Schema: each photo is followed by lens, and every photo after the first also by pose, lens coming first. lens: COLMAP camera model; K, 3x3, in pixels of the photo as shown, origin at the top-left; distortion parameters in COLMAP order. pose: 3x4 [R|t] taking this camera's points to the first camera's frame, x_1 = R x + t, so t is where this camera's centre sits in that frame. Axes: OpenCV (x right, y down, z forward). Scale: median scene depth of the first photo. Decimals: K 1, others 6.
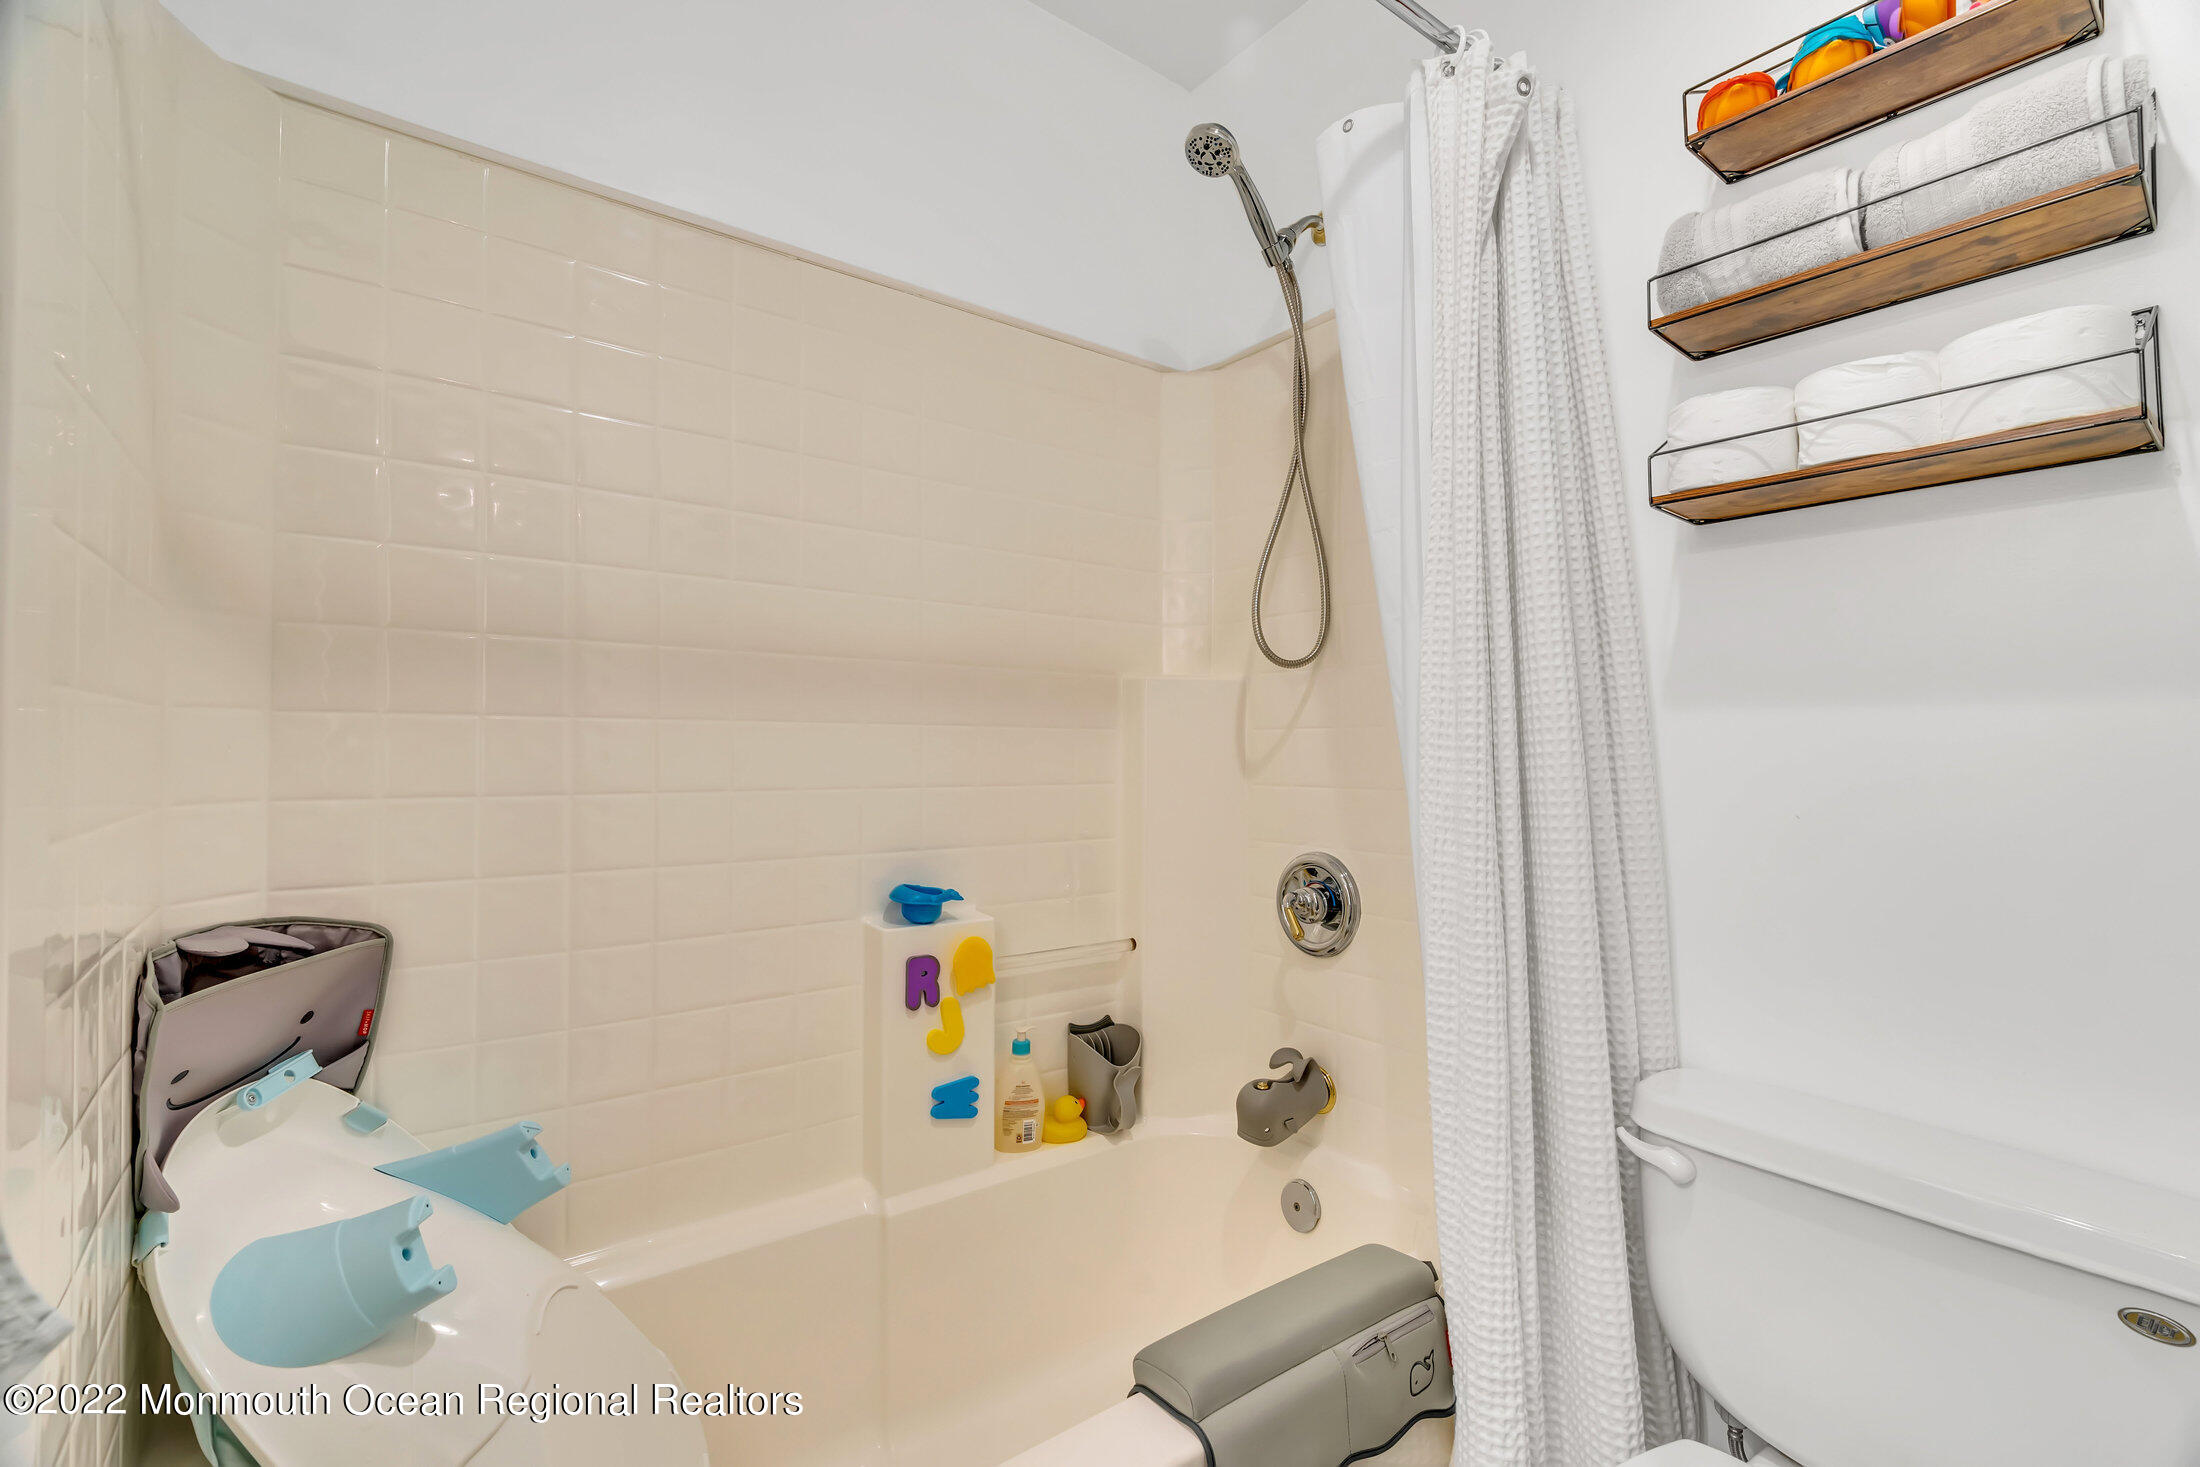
lens RADIAL K [[982.4, 0, 1105.9], [0, 982.4, 735.2], [0, 0, 1]] dist [-0.006402, 0.001790]
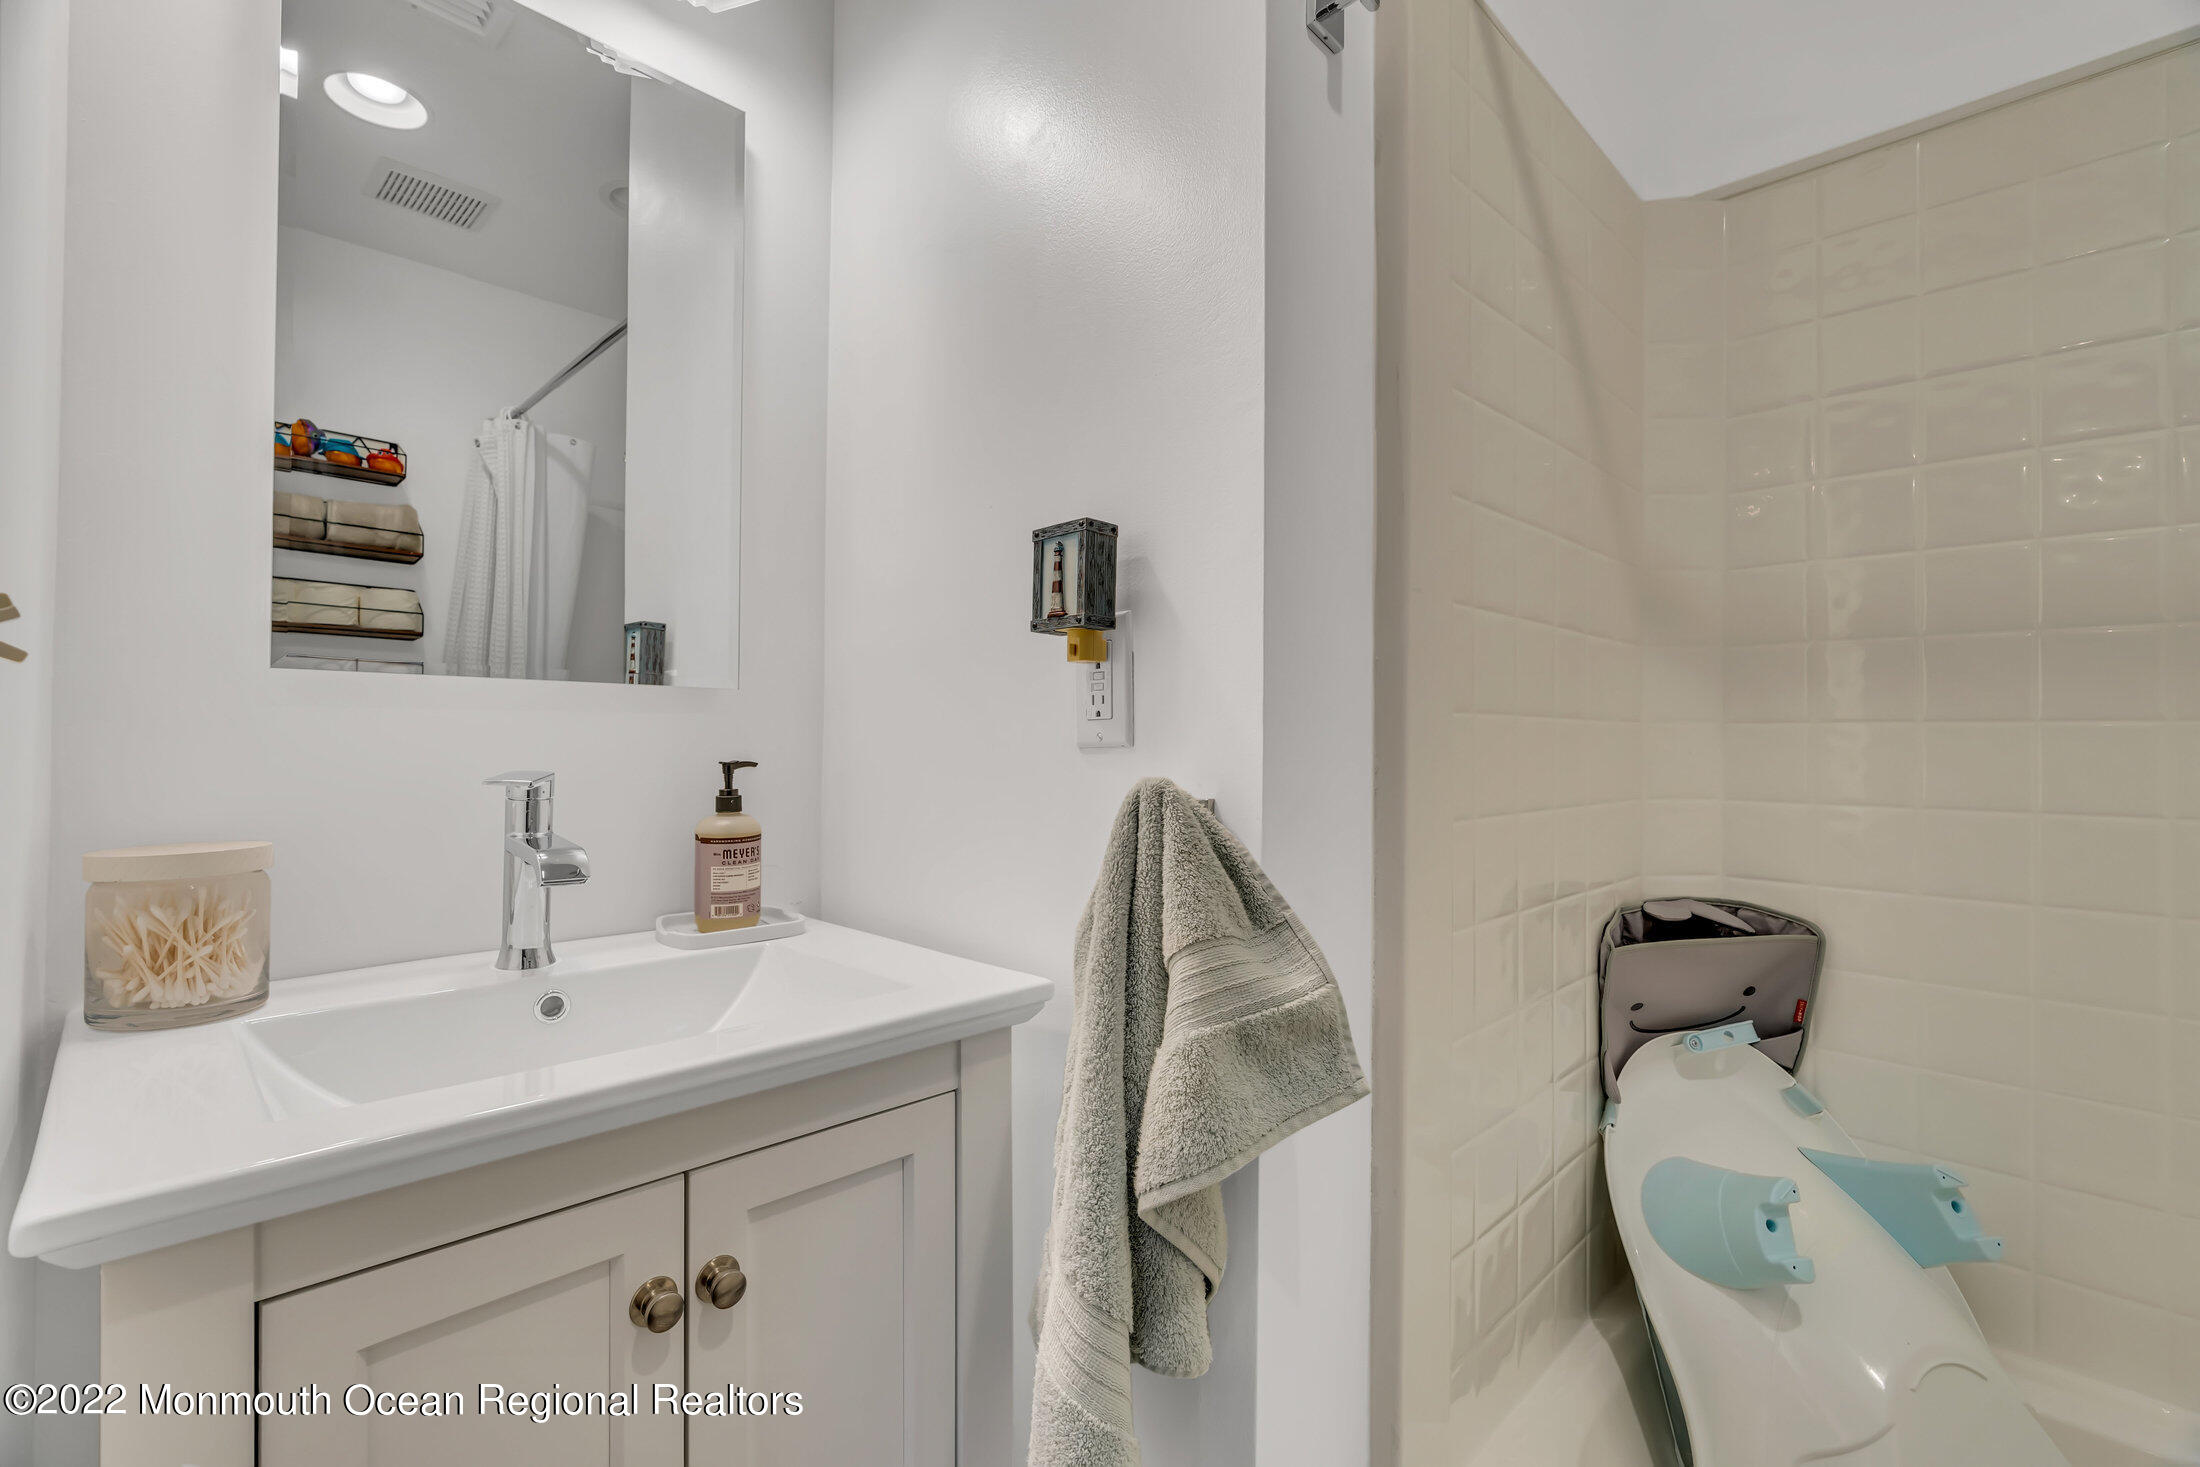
lens RADIAL K [[982.4, 0, 1105.9], [0, 982.4, 735.2], [0, 0, 1]] dist [-0.006402, 0.001790]
pose [[0.082474, -0.015563, -0.996472, 0.268571], [0.013897, 0.999799, -0.014464, -0.004713], [0.996496, -0.012655, 0.082674, 0.160900]]
